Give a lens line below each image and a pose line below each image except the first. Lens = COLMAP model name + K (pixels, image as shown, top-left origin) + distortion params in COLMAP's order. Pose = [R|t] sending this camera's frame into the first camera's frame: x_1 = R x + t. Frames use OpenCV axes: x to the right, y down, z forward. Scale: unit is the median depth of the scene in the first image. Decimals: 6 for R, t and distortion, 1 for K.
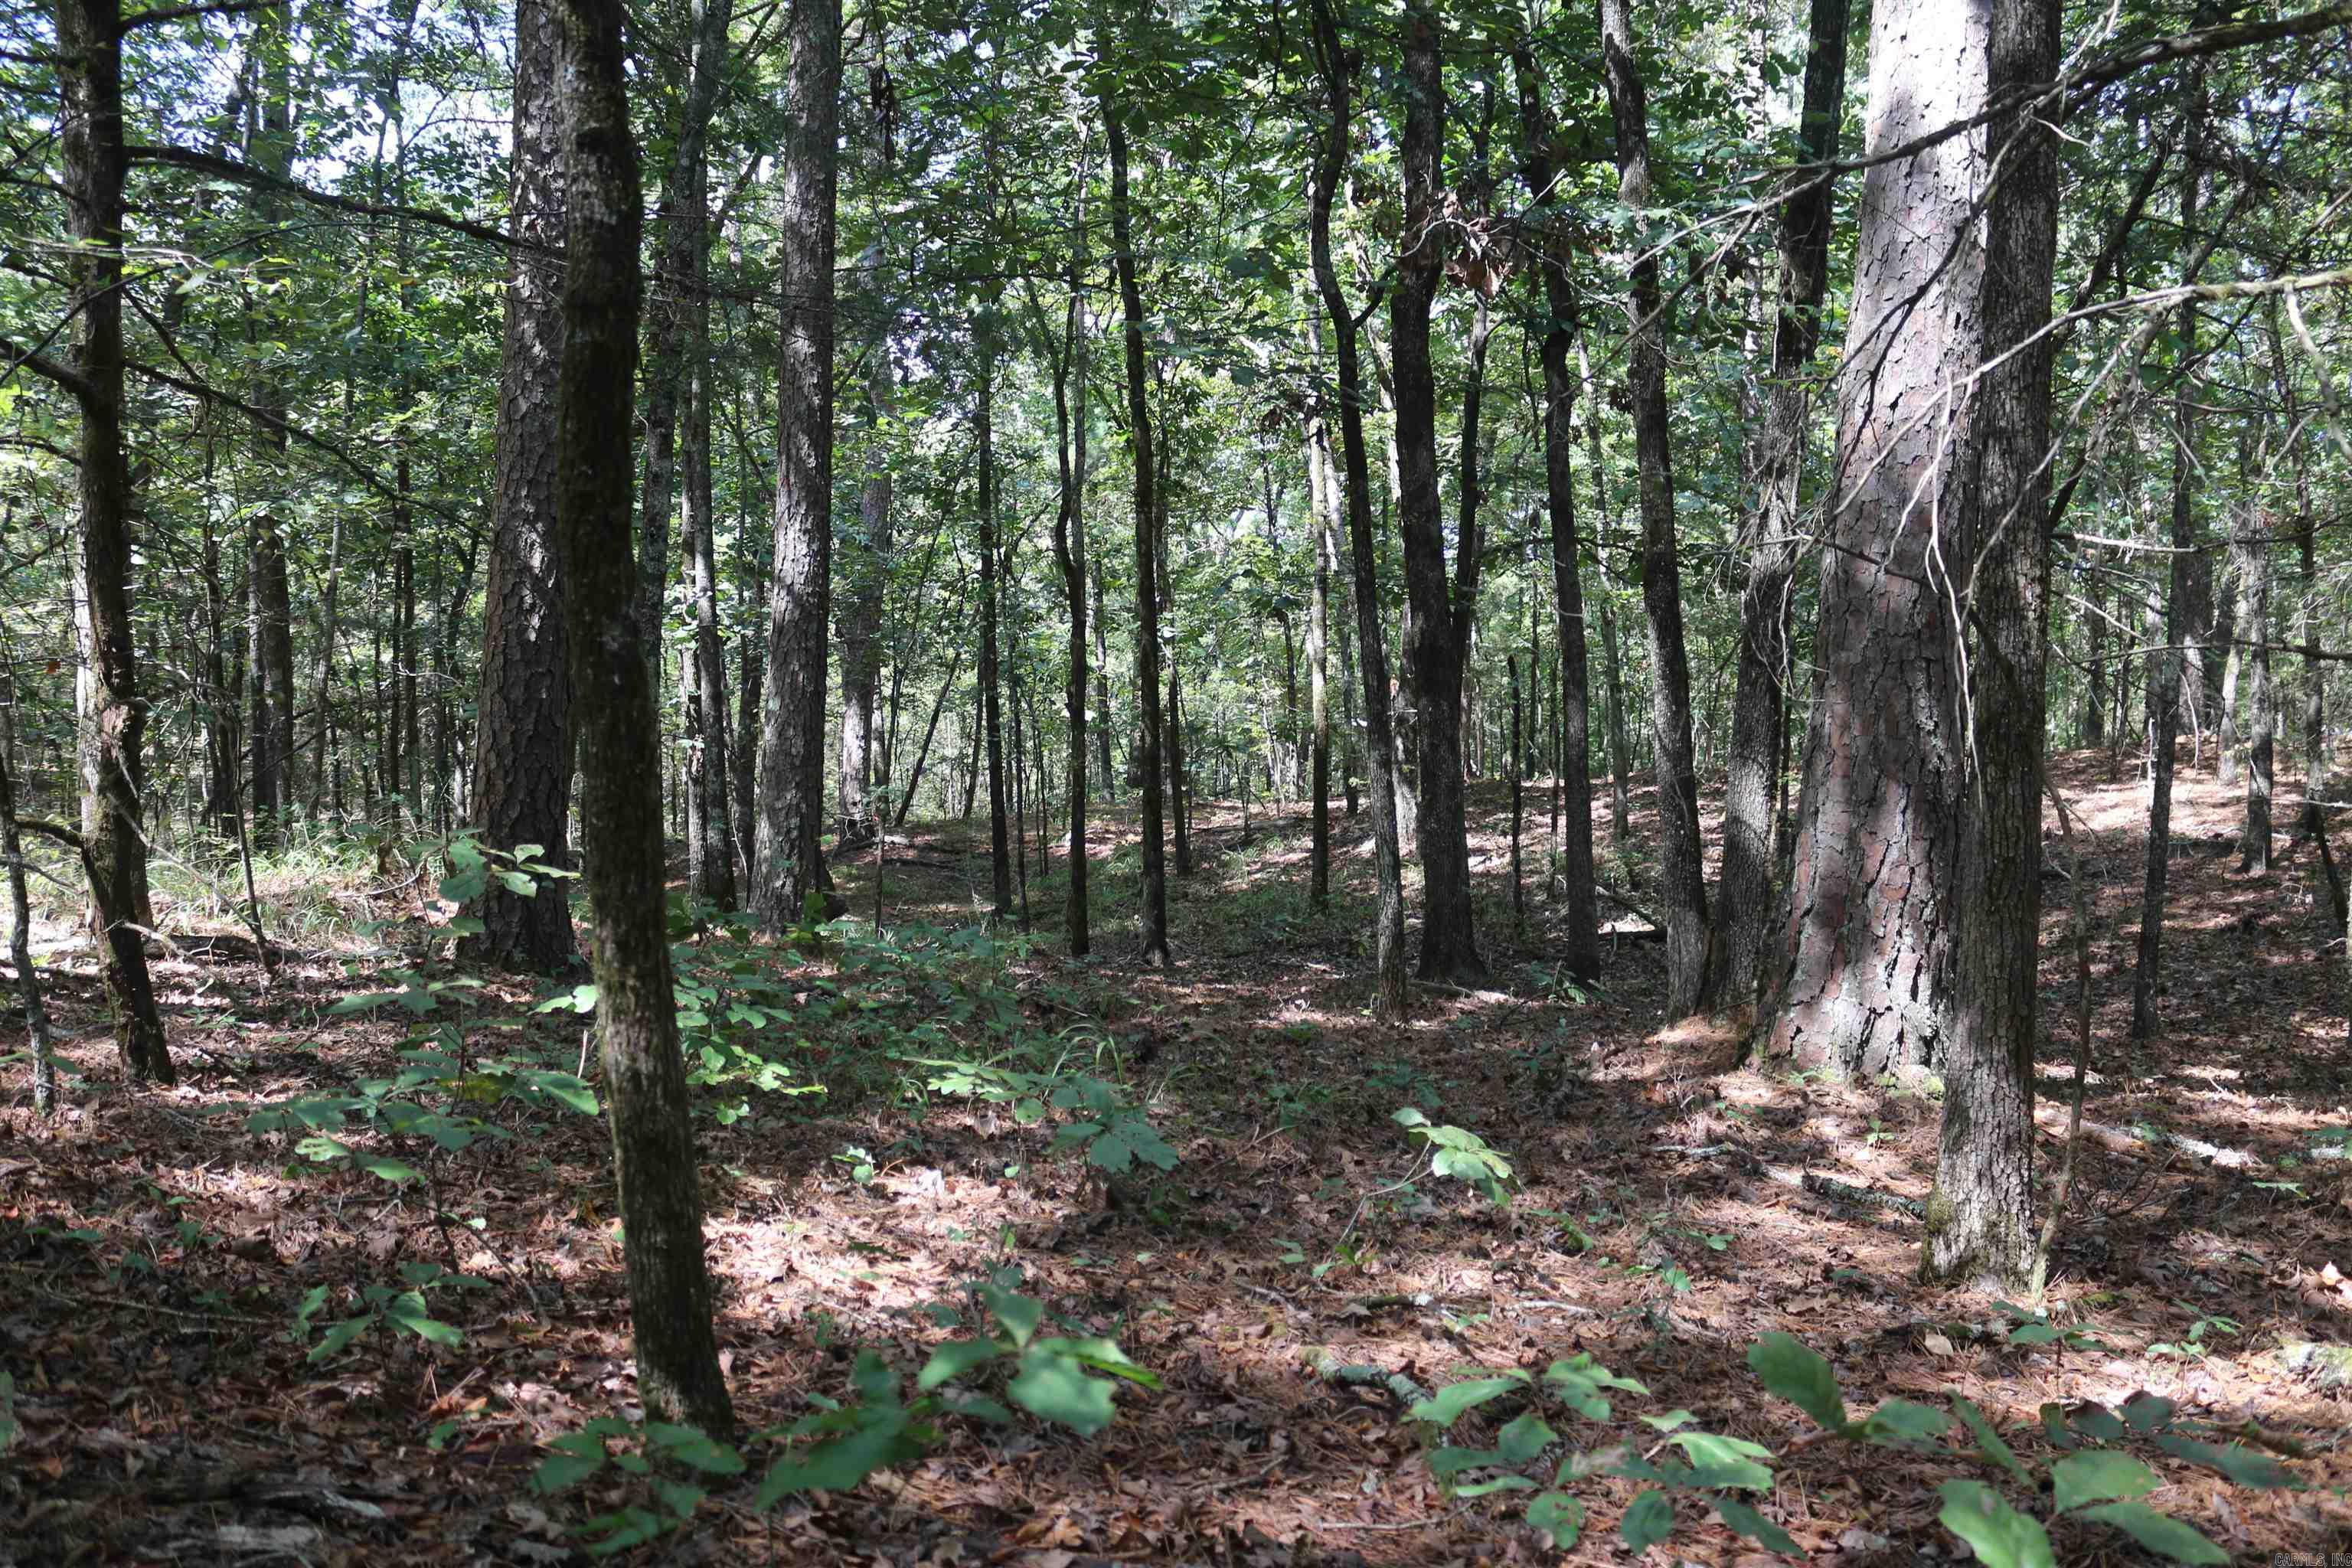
lens RADIAL K [[1943.8, 0, 1166.6], [0, 1943.8, 799.1], [0, 0, 1]] dist [-0.152113, 0.129551]
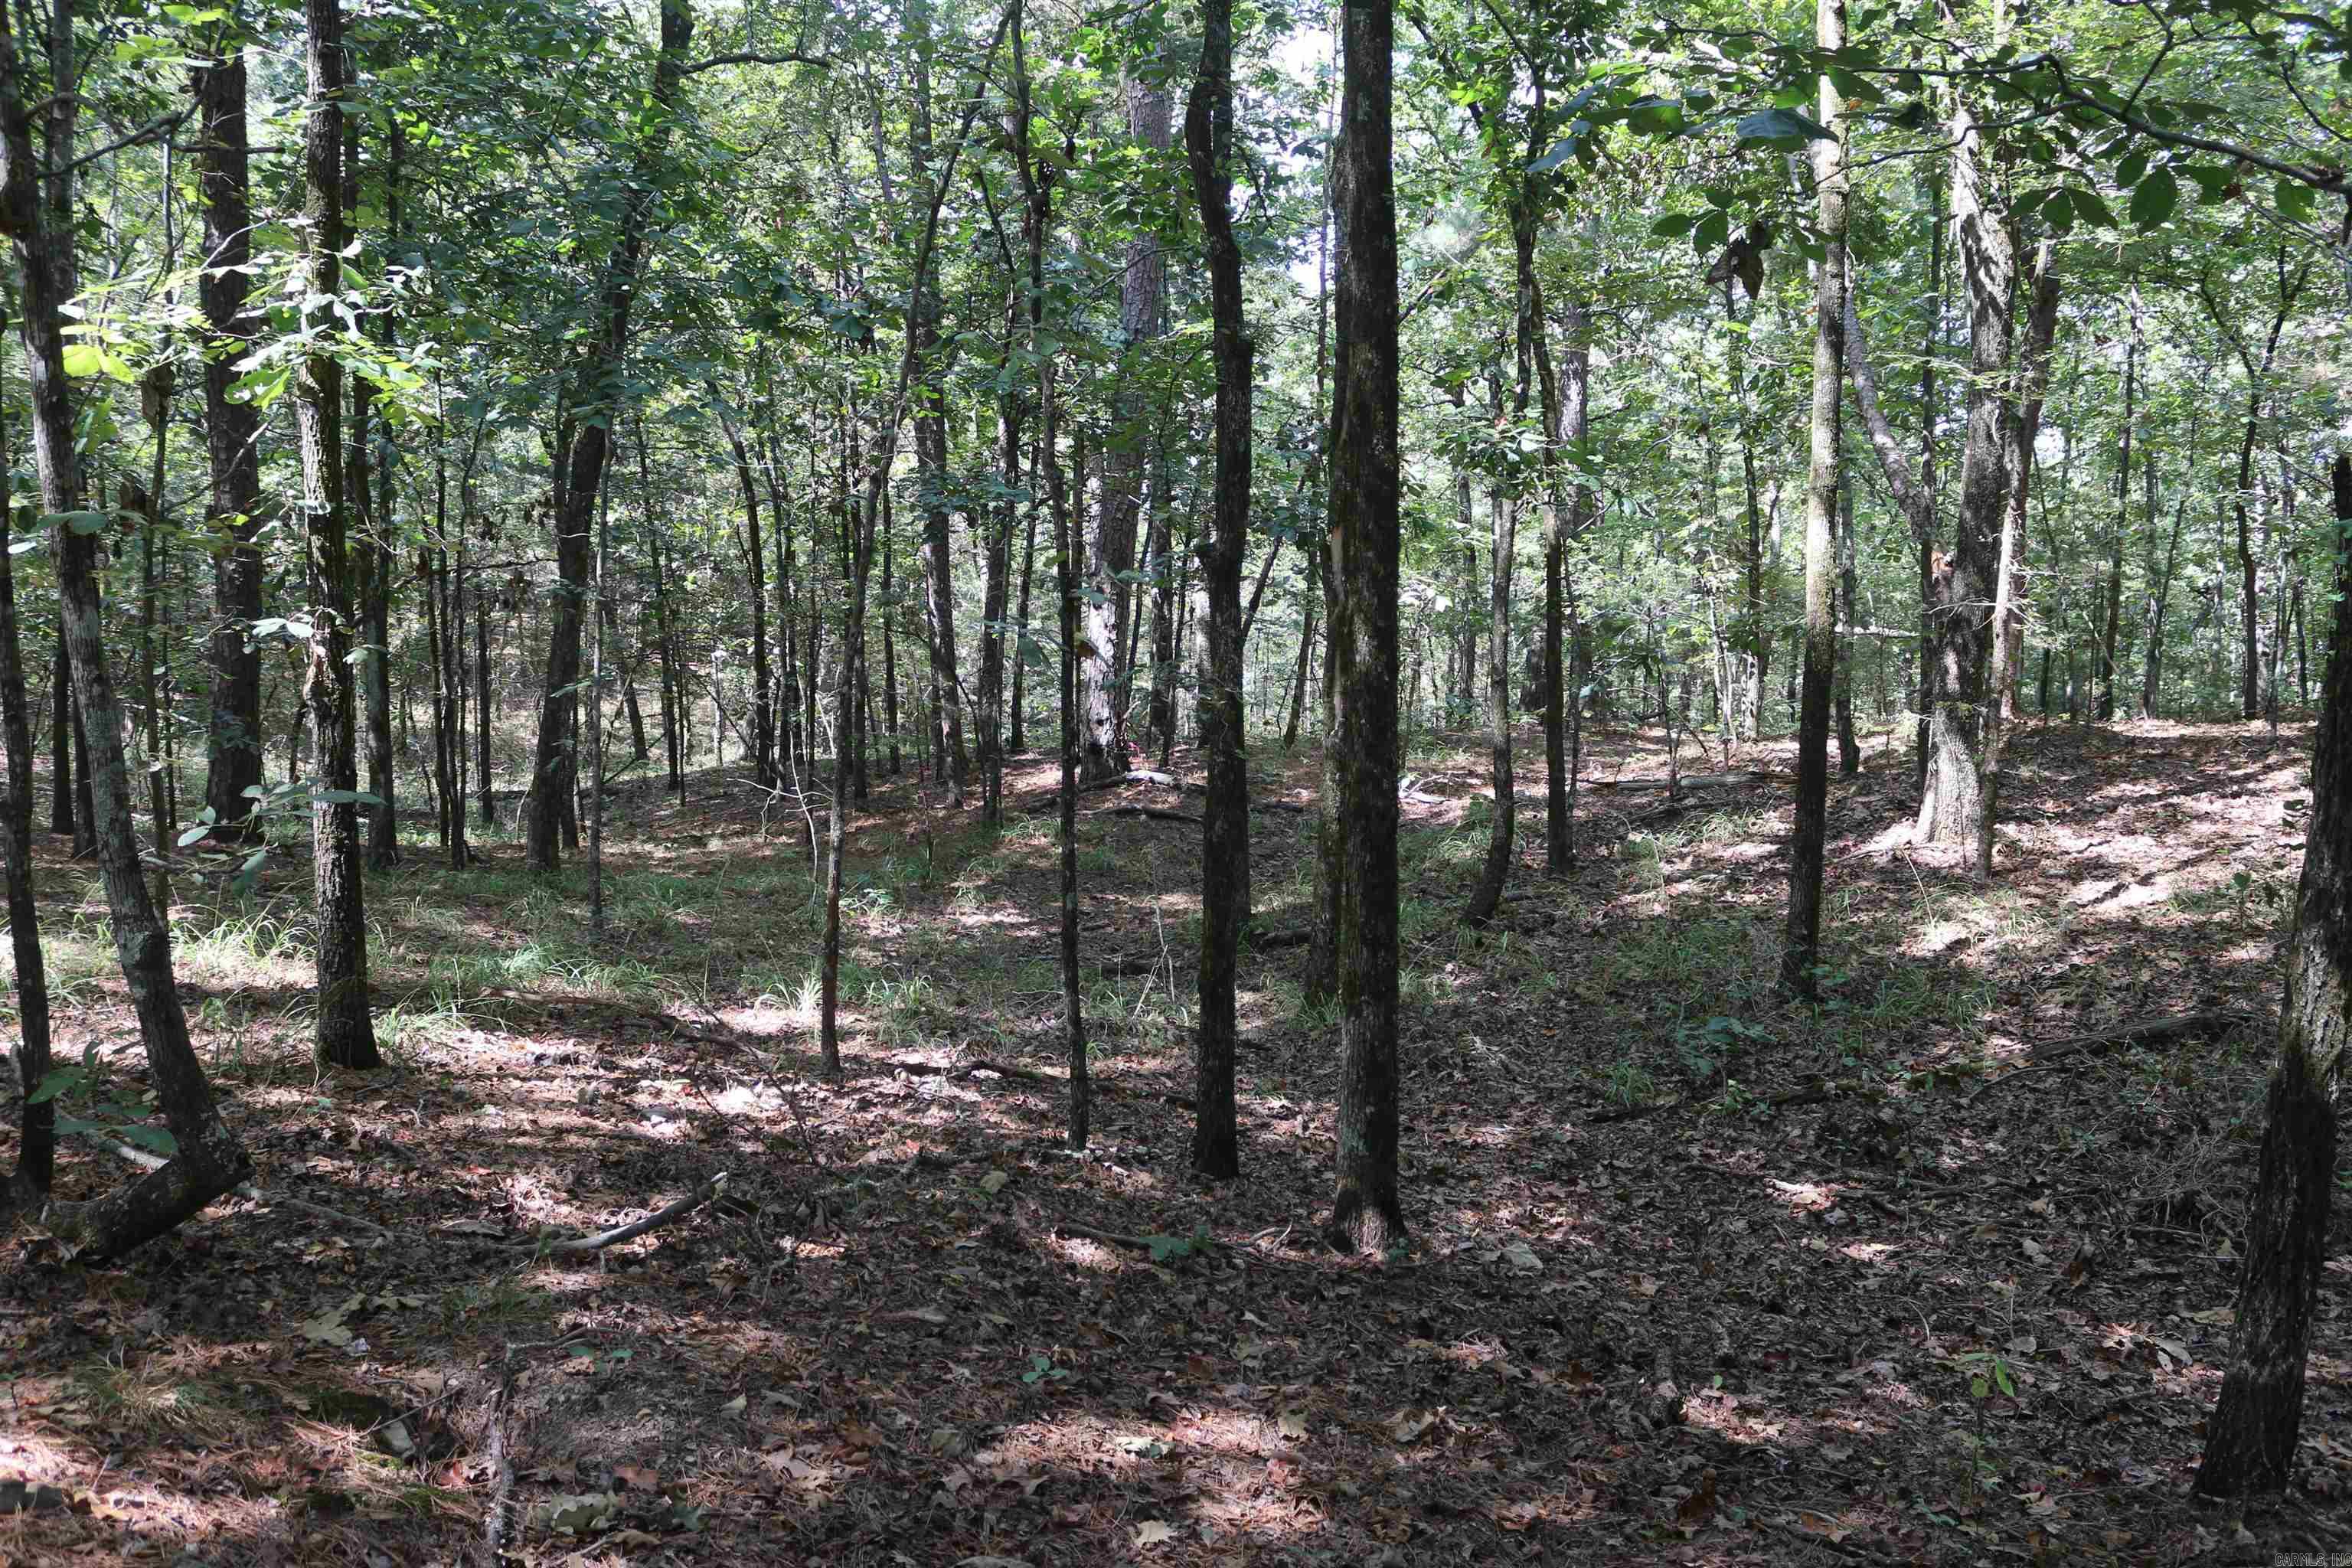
lens RADIAL K [[1943.8, 0, 1166.6], [0, 1943.8, 799.1], [0, 0, 1]] dist [-0.152113, 0.129551]
pose [[0.974063, 0.042525, -0.222245, 0.018216], [-0.030367, 0.997864, 0.057839, -0.011474], [0.224230, -0.049590, 0.973274, 0.330259]]
